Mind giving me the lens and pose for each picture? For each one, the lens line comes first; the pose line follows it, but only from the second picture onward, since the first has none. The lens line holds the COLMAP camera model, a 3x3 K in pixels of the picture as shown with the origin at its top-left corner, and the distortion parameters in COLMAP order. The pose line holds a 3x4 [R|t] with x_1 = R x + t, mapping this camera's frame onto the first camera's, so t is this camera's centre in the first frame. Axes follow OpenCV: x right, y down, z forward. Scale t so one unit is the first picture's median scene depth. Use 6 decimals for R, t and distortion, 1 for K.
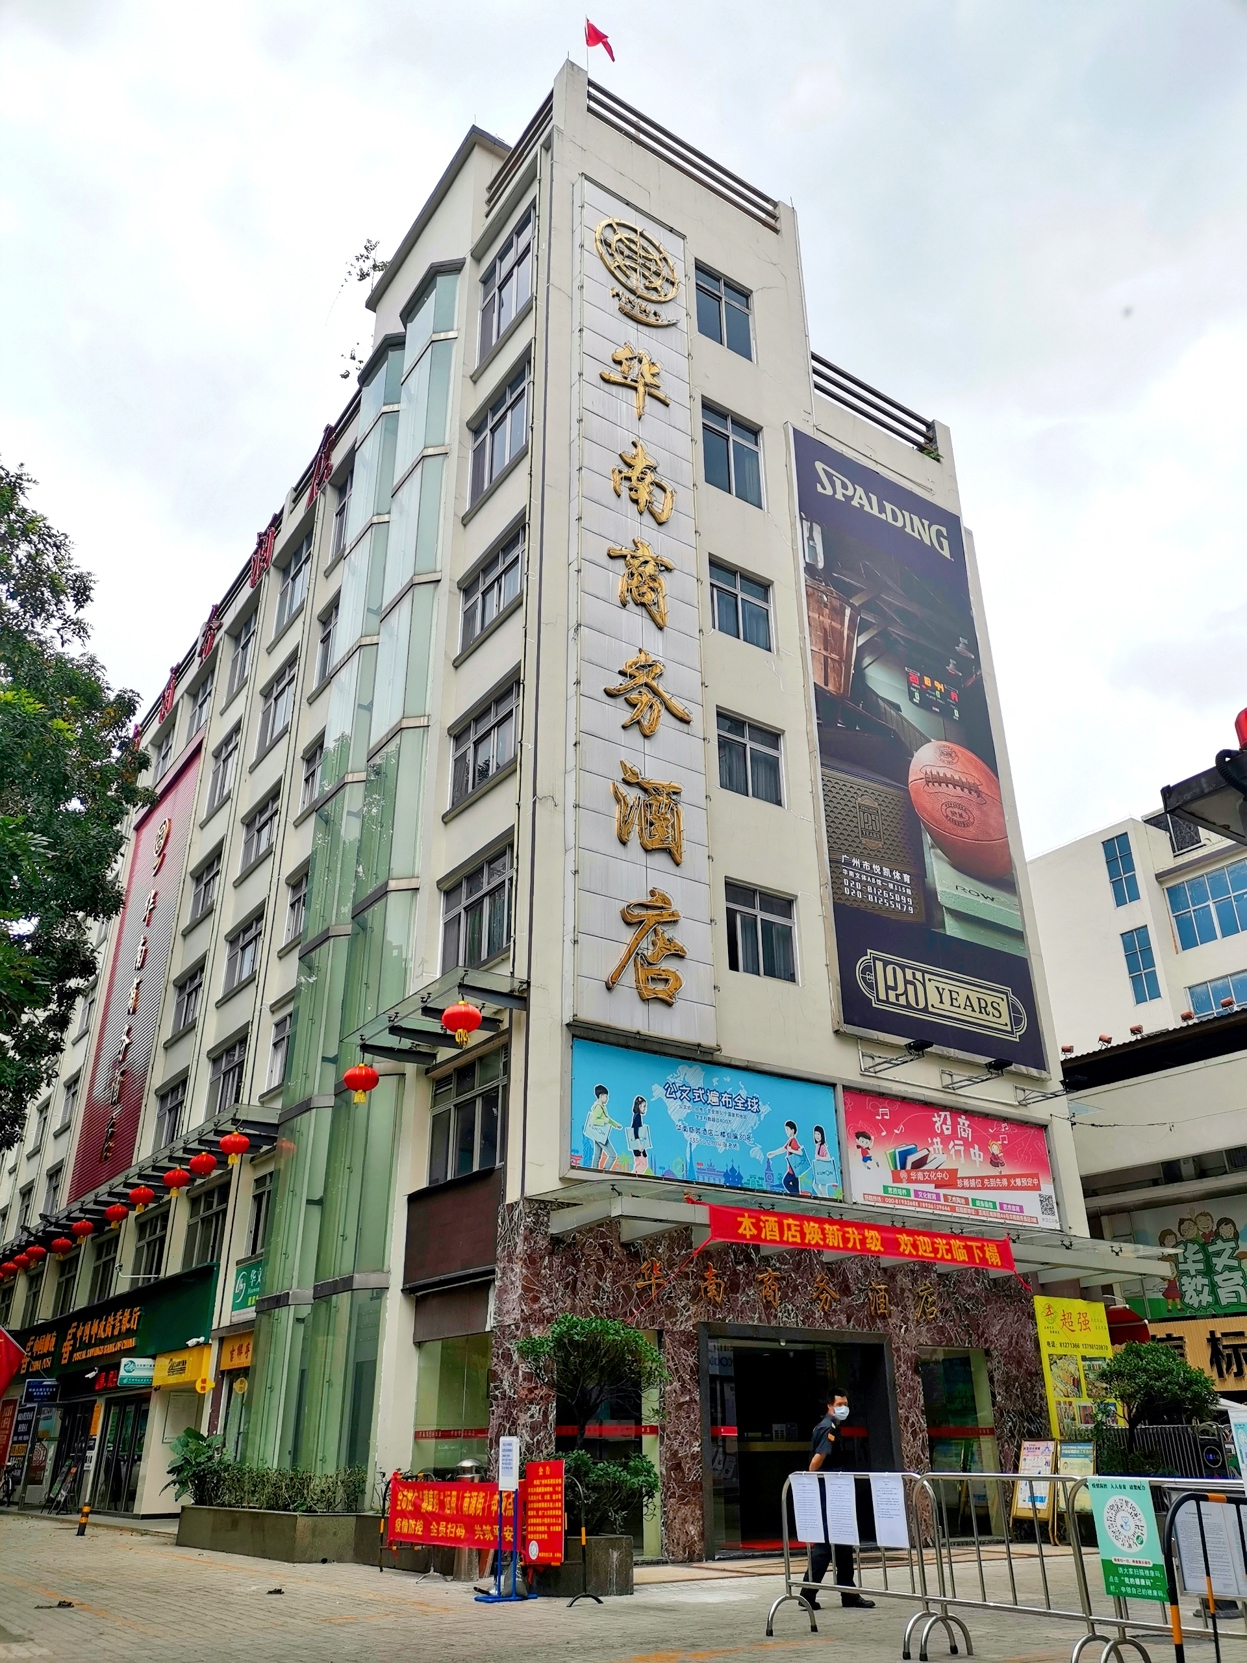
lens RADIAL K [[1244.2, 0, 623.5], [0, 1244.2, 831.5], [0, 0, 1]] dist [0.052872, -0.039442]
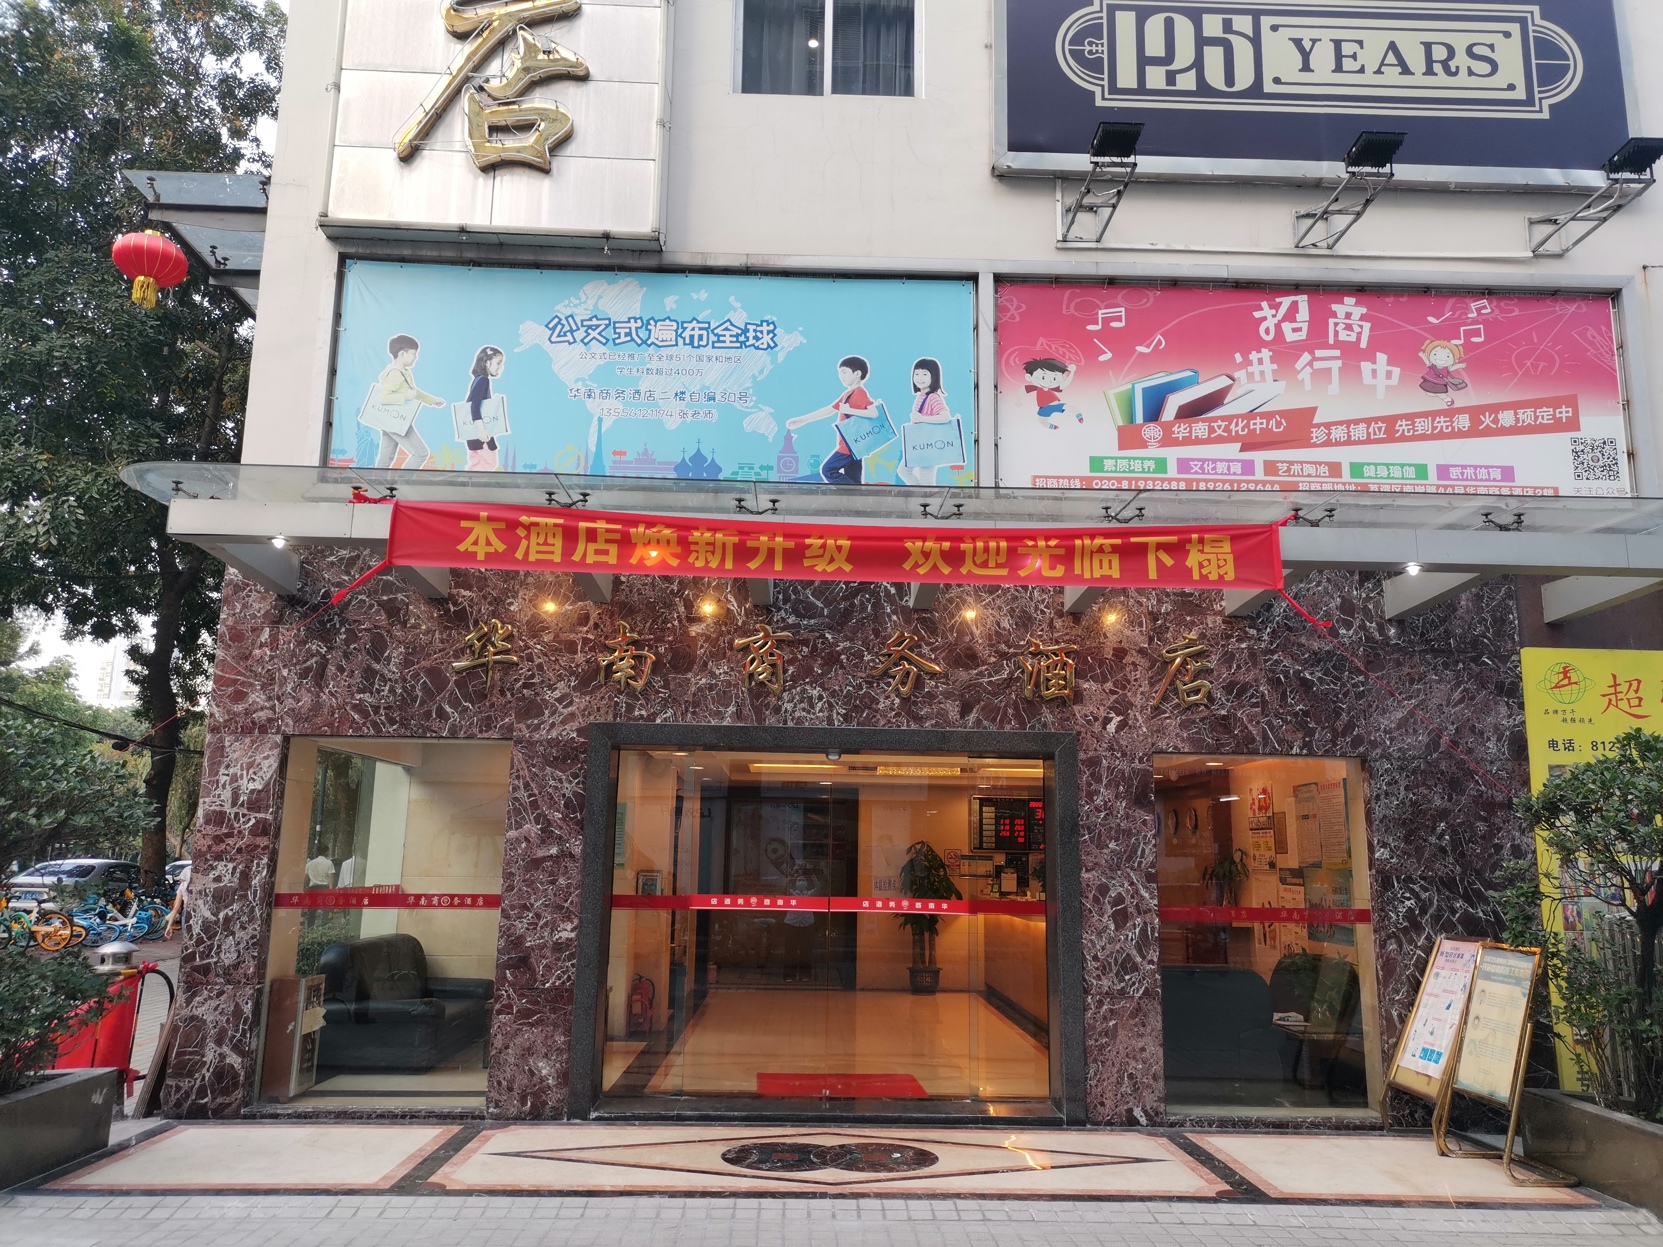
lens RADIAL K [[1244.2, 0, 836.9], [0, 1244.2, 622.6], [0, 0, 1]] dist [0.052872, -0.039442]
pose [[0.842764, -0.080095, -0.532291, 0.369143], [0.217102, 0.955448, 0.199964, 0.218824], [0.492560, -0.284084, 0.822606, 0.512554]]
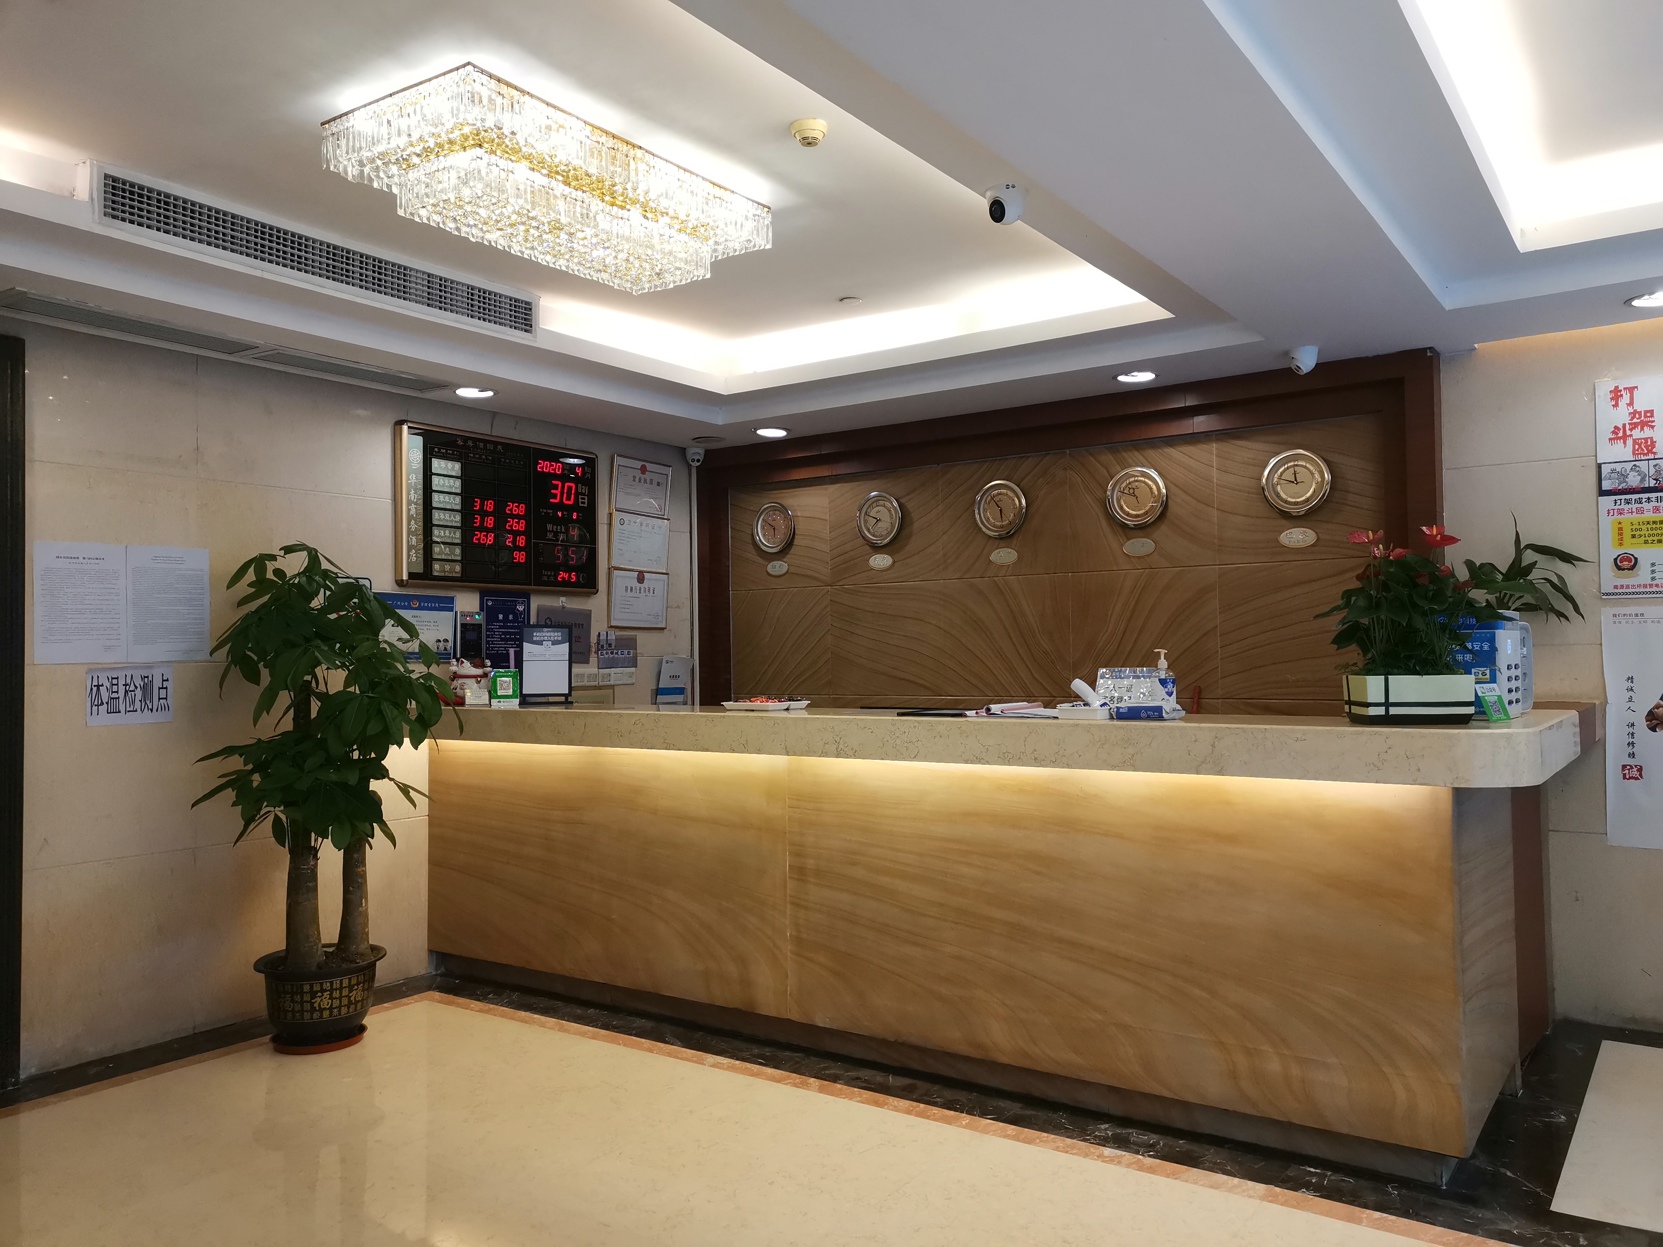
lens RADIAL K [[1235.8, 0, 836.4], [0, 1235.8, 624.3], [0, 0, 1]] dist [0.053756, -0.040085]
pose [[0.937339, 0.003172, 0.348405, 0.158712], [-0.147059, 0.910126, 0.387355, 0.337128], [-0.315864, -0.414319, 0.853563, 0.736845]]
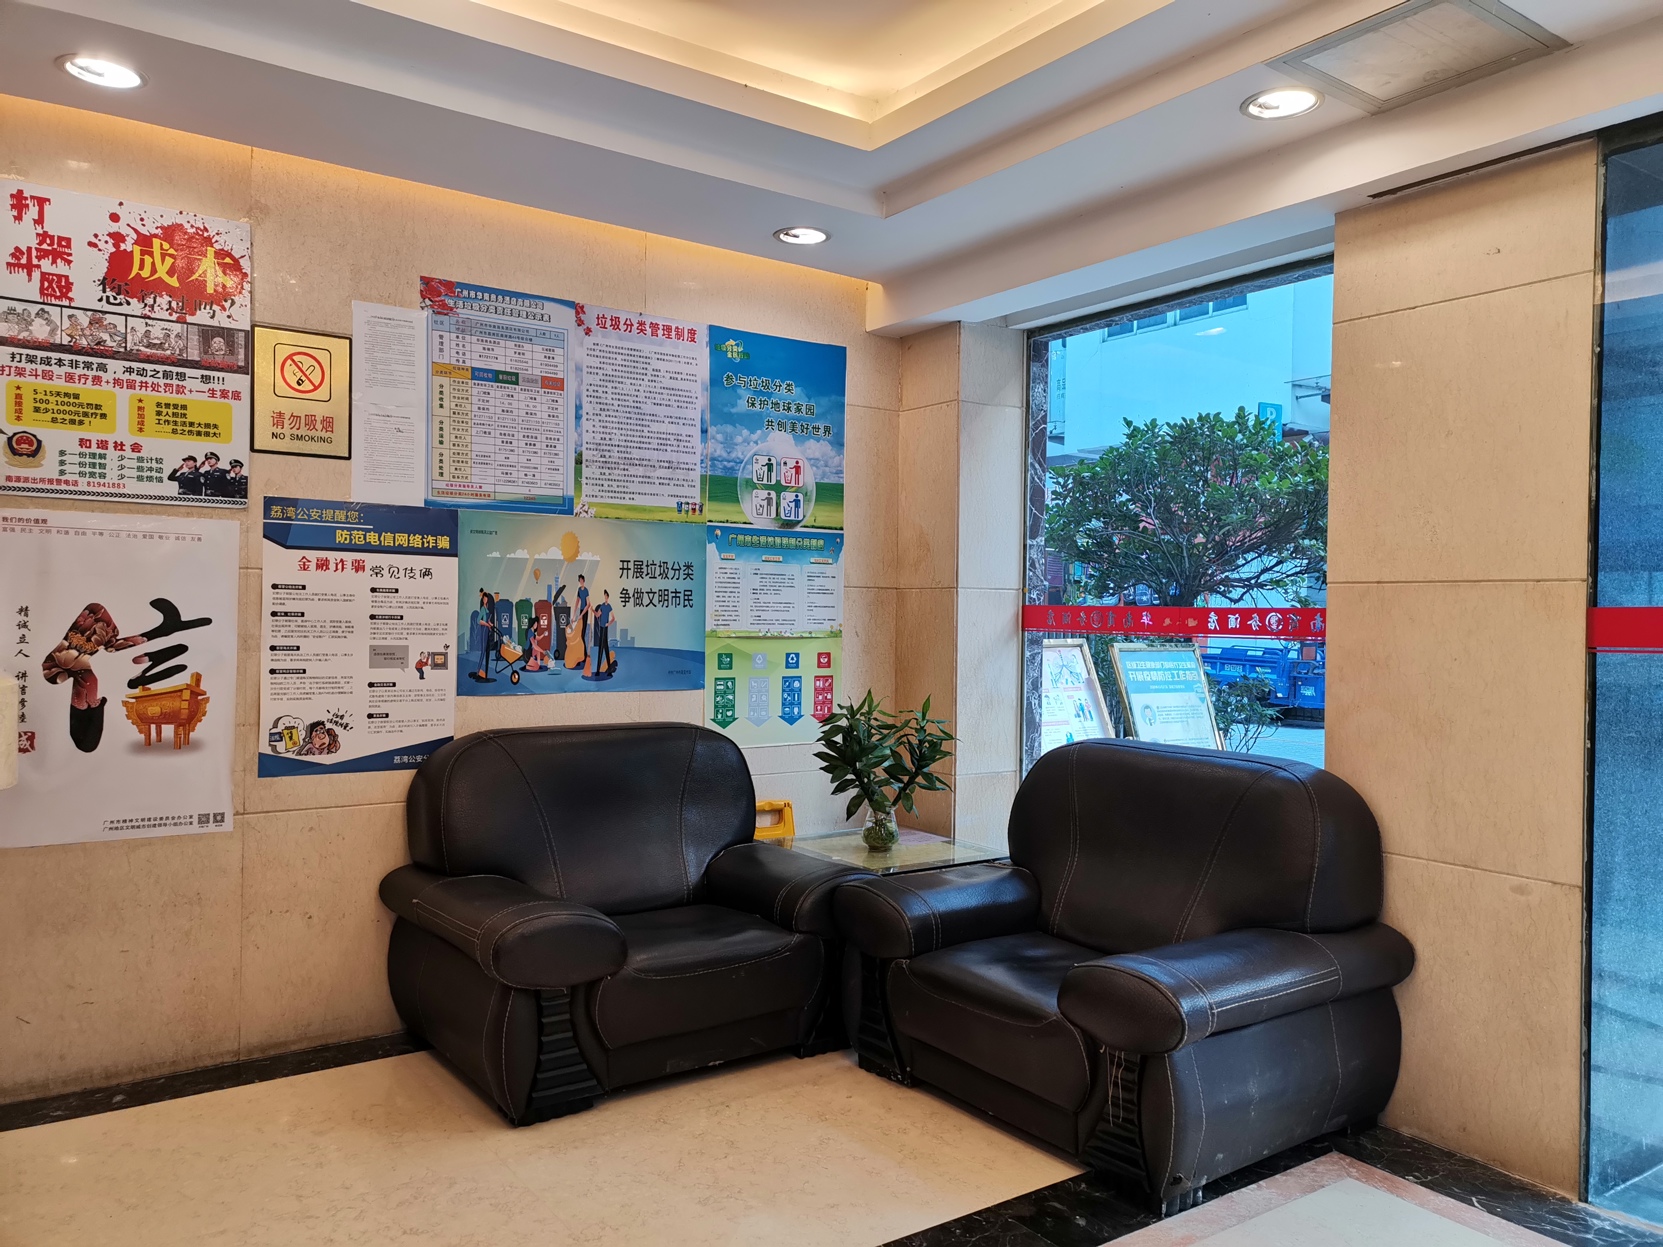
lens RADIAL K [[1244.2, 0, 836.9], [0, 1244.2, 622.6], [0, 0, 1]] dist [0.052872, -0.039442]
pose [[-0.018344, -0.000899, 0.999831, 0.187354], [-0.455594, 0.890156, -0.007558, 0.354797], [-0.889999, -0.455655, -0.016739, 0.767457]]
